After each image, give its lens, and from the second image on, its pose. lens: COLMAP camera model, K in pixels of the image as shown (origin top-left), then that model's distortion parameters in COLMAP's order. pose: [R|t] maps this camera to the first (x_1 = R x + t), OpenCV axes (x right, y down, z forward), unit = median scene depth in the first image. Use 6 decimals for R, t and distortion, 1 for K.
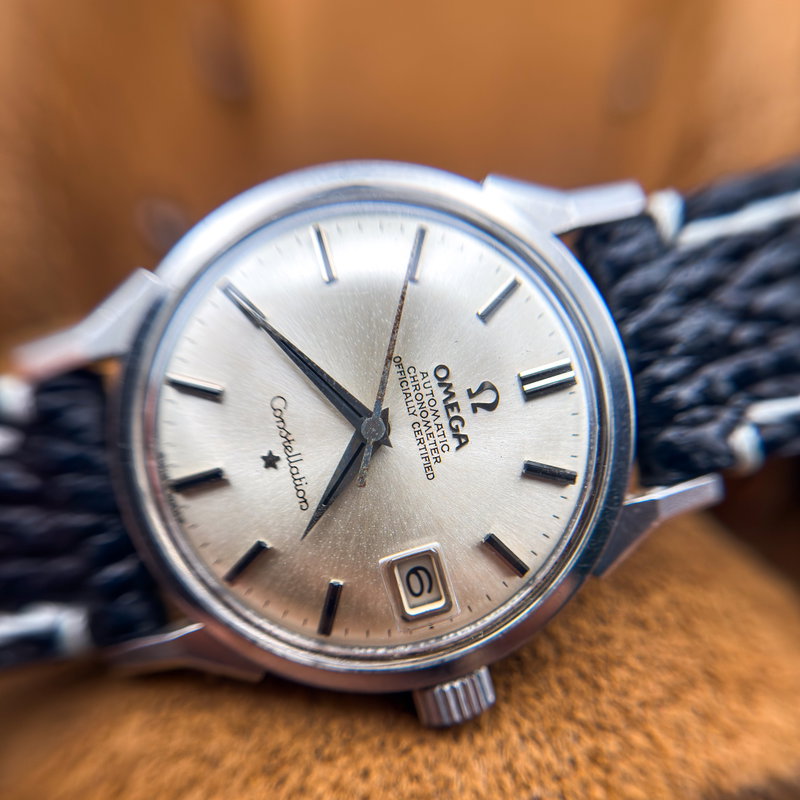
lens RADIAL K [[958.0, 0, 397.9], [0, 958.0, 425.7], [0, 0, 1]] dist [0.720047, -0.009245]
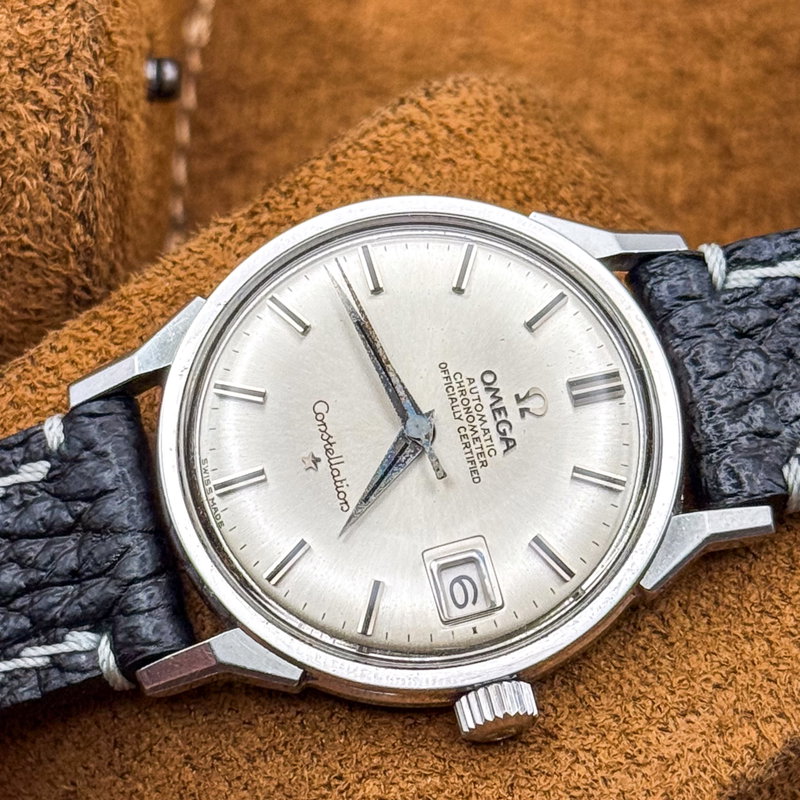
lens RADIAL K [[3171.8, 0, 400.0], [0, 3171.8, 400.0], [0, 0, 1]] dist [-0.035622, -1.381600]
pose [[0.999705, 0.008850, -0.022629, 0.028548], [-0.016129, 0.938233, -0.345628, 1.071522], [0.018172, 0.345891, 0.938099, -1.993515]]
